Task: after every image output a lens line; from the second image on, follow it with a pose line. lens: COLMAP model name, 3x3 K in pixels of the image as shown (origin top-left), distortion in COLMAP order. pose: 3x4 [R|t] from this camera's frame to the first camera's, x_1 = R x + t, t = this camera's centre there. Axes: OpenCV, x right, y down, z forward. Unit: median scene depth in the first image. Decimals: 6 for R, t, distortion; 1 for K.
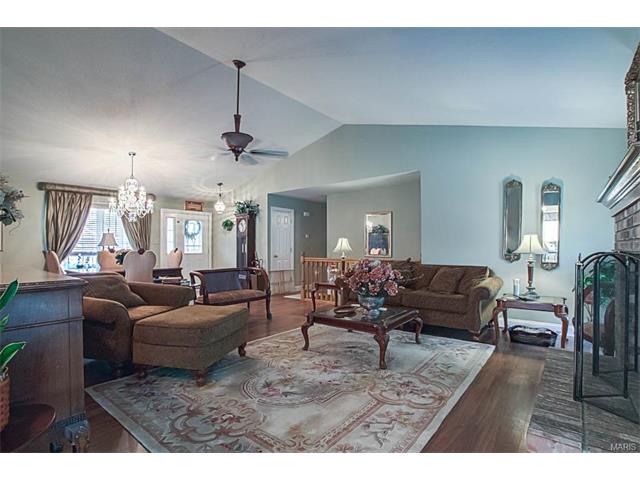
lens RADIAL K [[319.7, 0, 321.3], [0, 319.7, 246.3], [0, 0, 1]] dist [-0.081332, 0.035756]
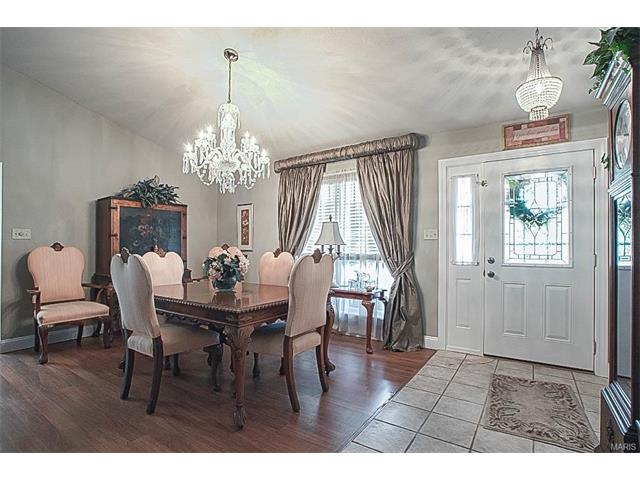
lens RADIAL K [[319.7, 0, 321.3], [0, 319.7, 246.3], [0, 0, 1]] dist [-0.081332, 0.035756]
pose [[0.088441, 0.000140, -0.996081, -0.079368], [-0.005091, 0.999987, -0.000311, 0.001941], [0.996068, 0.005098, 0.088440, 0.746033]]
